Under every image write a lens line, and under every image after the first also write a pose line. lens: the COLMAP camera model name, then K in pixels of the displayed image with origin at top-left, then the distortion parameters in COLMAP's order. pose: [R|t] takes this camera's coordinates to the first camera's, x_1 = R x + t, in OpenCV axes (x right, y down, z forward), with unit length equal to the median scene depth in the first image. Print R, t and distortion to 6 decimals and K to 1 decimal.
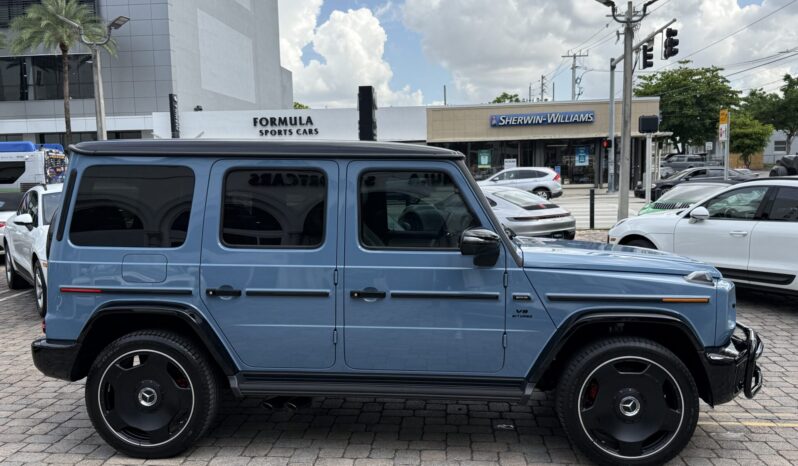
lens RADIAL K [[736.6, 0, 395.7], [0, 736.6, 234.8], [0, 0, 1]] dist [0.065201, 0.000000]
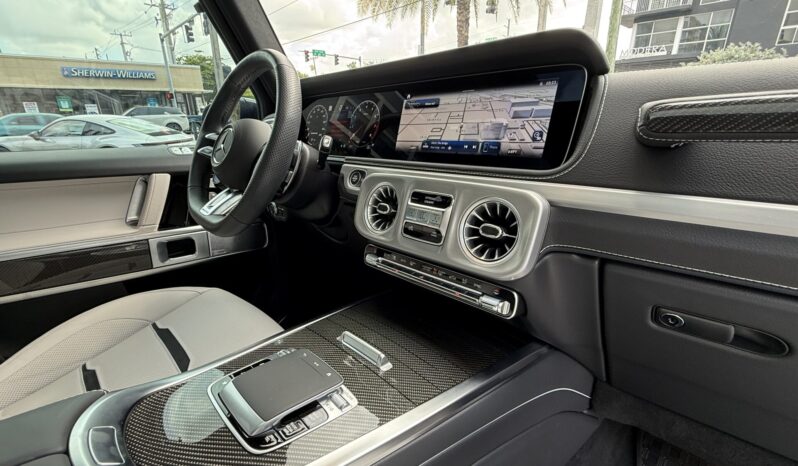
lens RADIAL K [[362.3, 0, 398.2], [0, 362.3, 232.3], [0, 0, 1]] dist [0.007933, -0.001880]
pose [[0.658042, -0.226954, 0.717964, 0.000155], [0.072104, 0.968106, 0.239940, 0.000107], [-0.749521, -0.106122, 0.653419, 0.148941]]
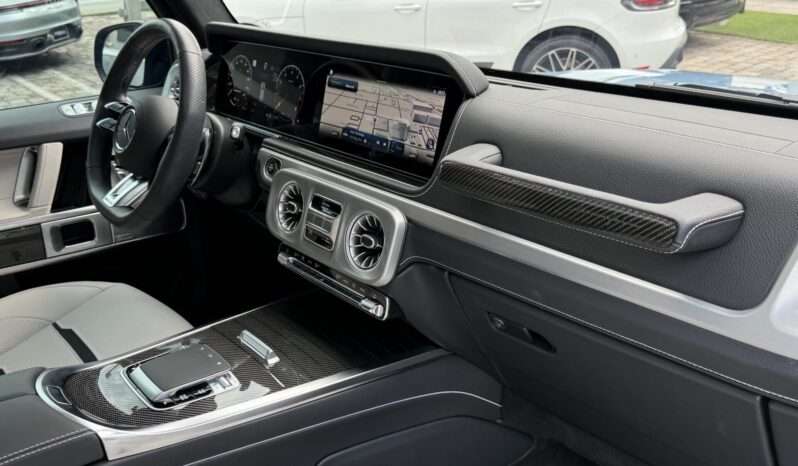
lens RADIAL K [[736.6, 0, 409.2], [0, 736.6, 214.2], [0, 0, 1]] dist [0.065201, 0.000000]
pose [[0.717567, -0.268294, 0.642742, -0.005518], [0.087406, 0.950222, 0.299061, -0.006147], [-0.690984, -0.158417, 0.705298, 0.133476]]
